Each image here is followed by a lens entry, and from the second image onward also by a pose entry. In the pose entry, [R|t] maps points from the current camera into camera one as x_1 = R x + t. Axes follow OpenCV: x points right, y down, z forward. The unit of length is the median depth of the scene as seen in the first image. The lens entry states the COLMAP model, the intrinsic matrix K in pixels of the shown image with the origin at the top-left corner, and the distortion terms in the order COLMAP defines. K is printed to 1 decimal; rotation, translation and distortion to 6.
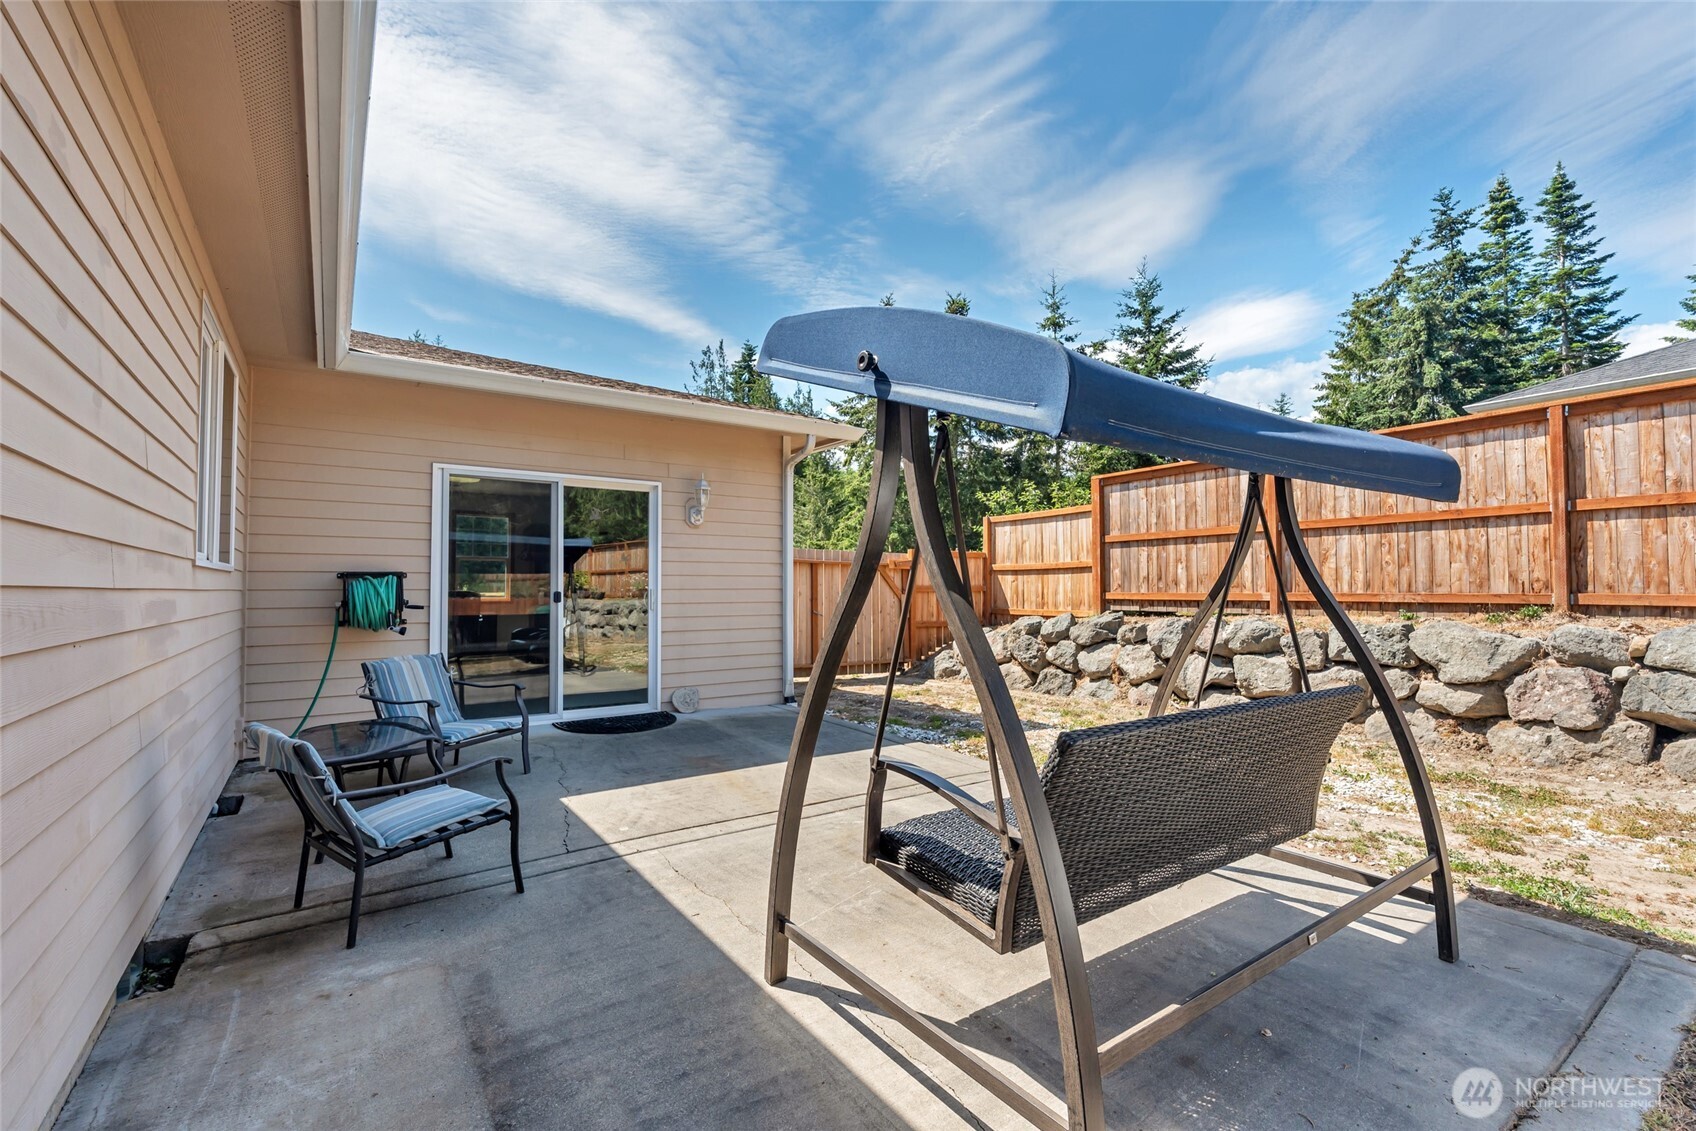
lens RADIAL K [[744.8, 0, 849.7], [0, 744.8, 569.4], [0, 0, 1]] dist [-0.003344, 0.000033]
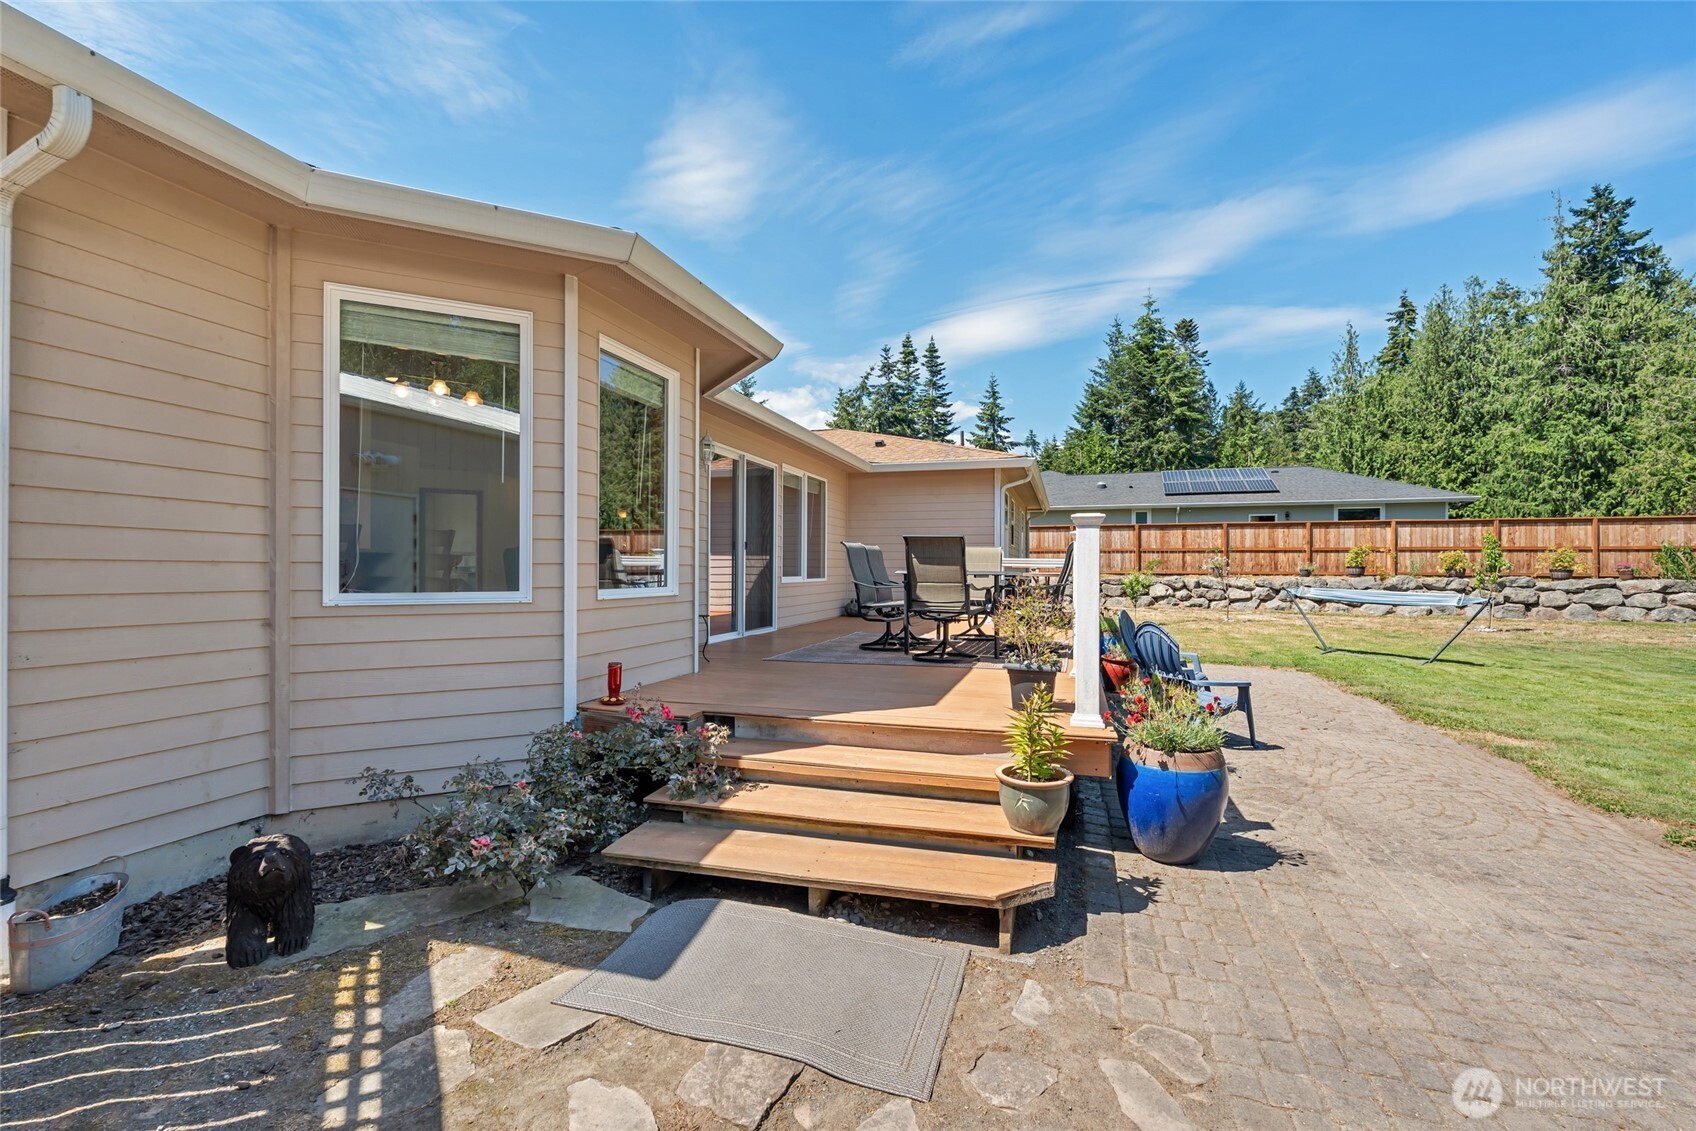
lens RADIAL K [[744.8, 0, 849.7], [0, 744.8, 569.4], [0, 0, 1]] dist [-0.003344, 0.000033]
pose [[0.781582, 0.008403, 0.623746, -0.349038], [-0.028437, 0.999350, 0.022169, -0.008226], [-0.623154, -0.035064, 0.781313, -0.333483]]
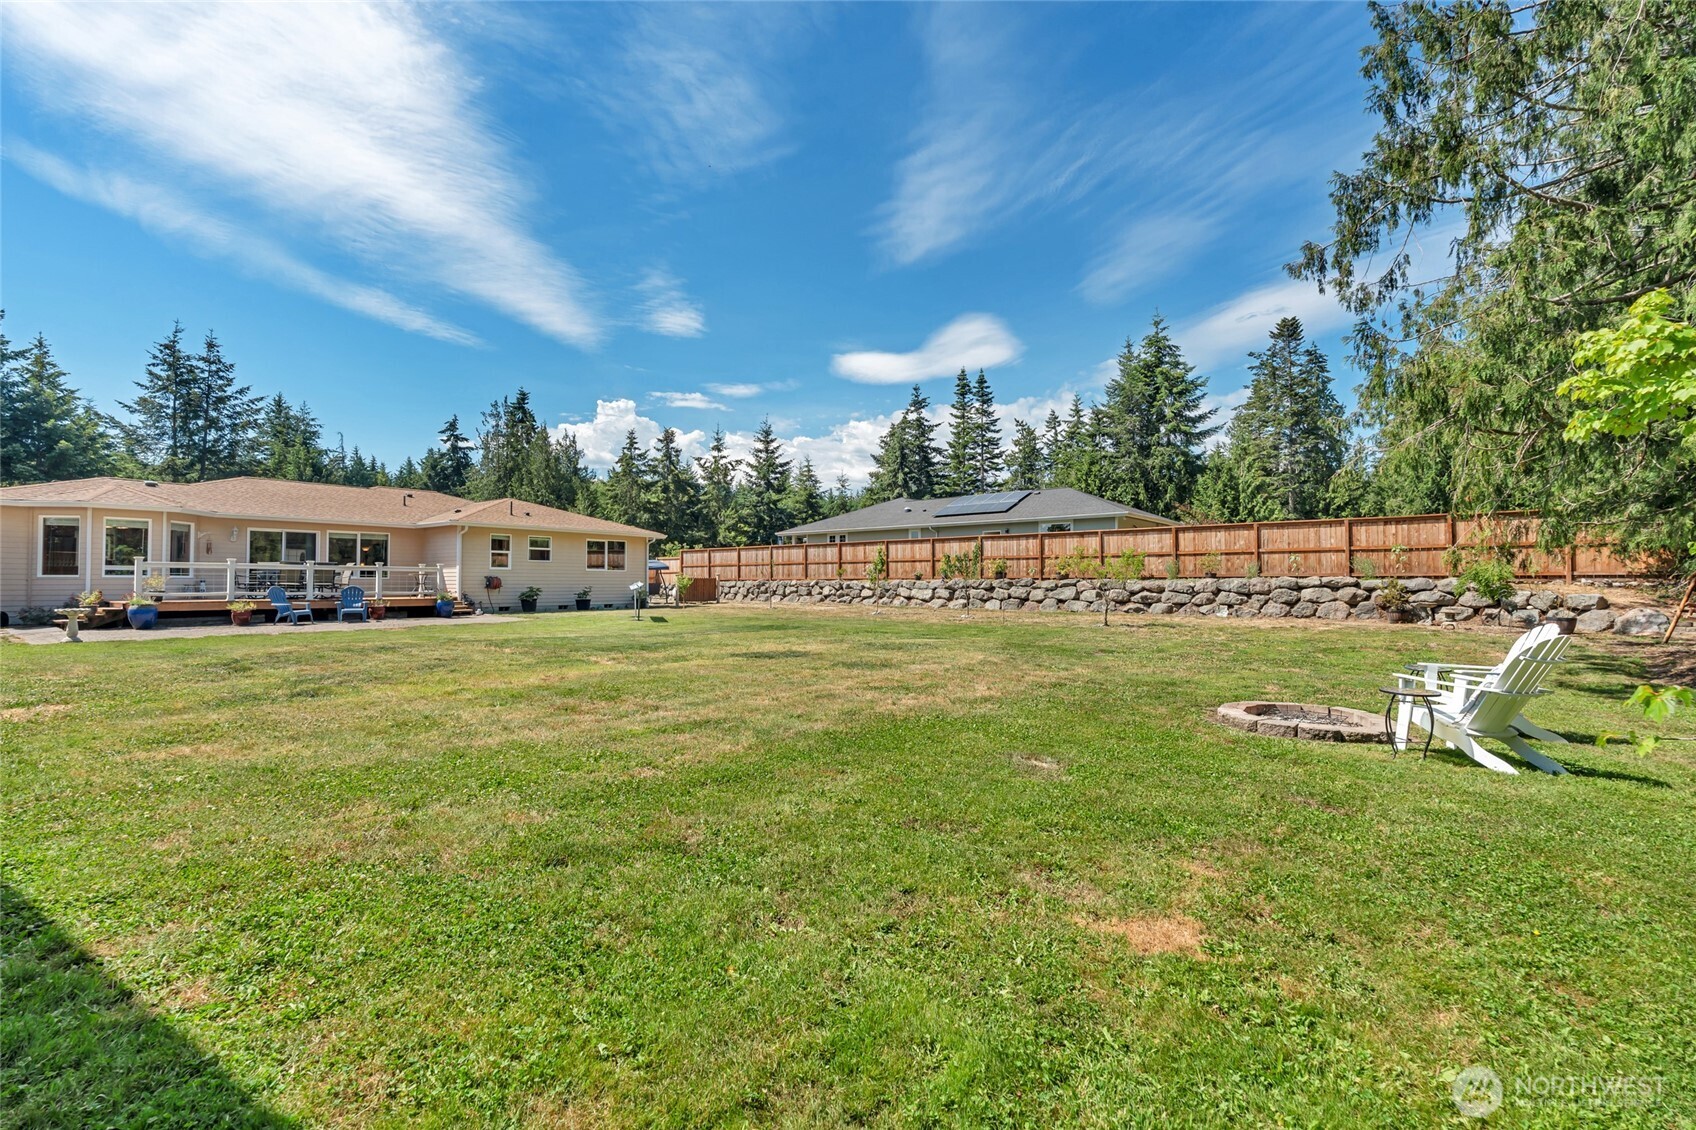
lens RADIAL K [[729.3, 0, 874.2], [0, 729.3, 573.0], [0, 0, 1]] dist [-0.000857, -0.000075]
pose [[0.931305, 0.006792, 0.364176, -0.041365], [-0.013444, 0.999786, 0.015733, -0.017878], [-0.363991, -0.019549, 0.931197, -0.768144]]
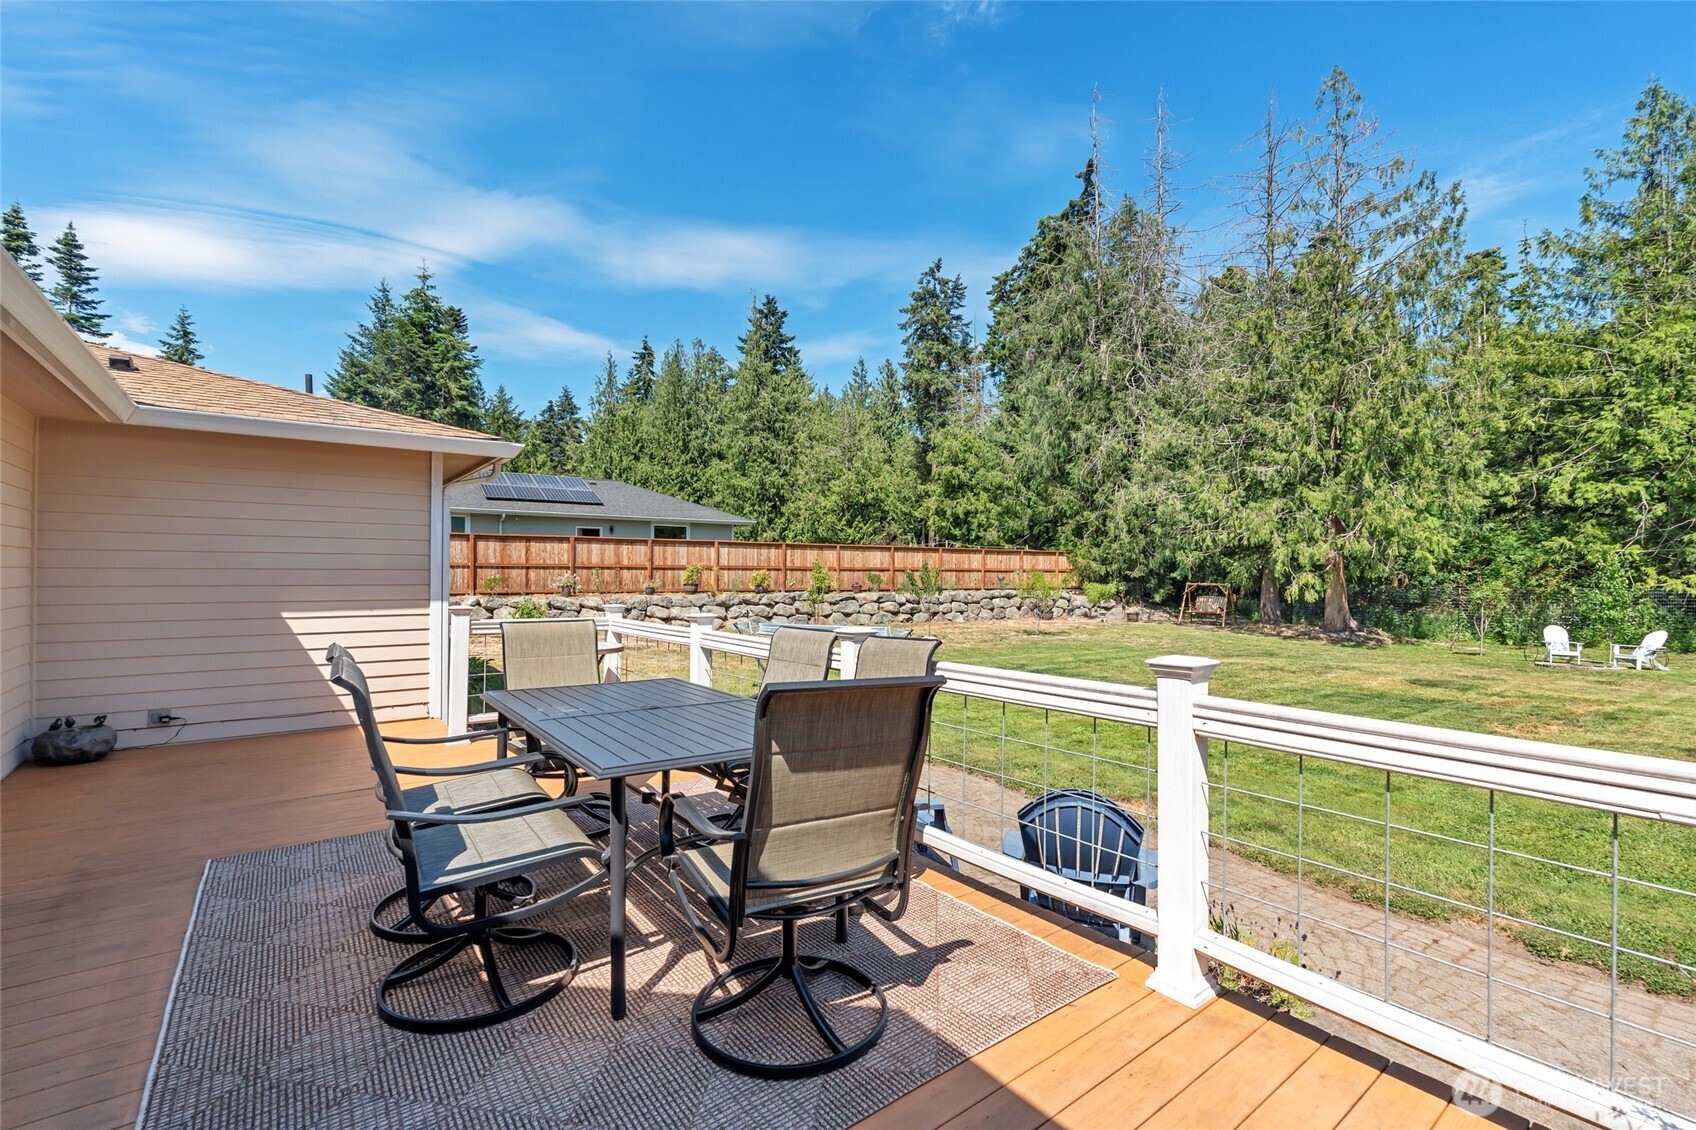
lens RADIAL K [[744.8, 0, 849.7], [0, 744.8, 568.9], [0, 0, 1]] dist [-0.003344, 0.000033]
pose [[-0.041551, 0.010947, 0.999076, -0.297118], [-0.036229, 0.999266, -0.012456, -0.017583], [-0.998479, -0.036714, -0.041124, -0.237000]]
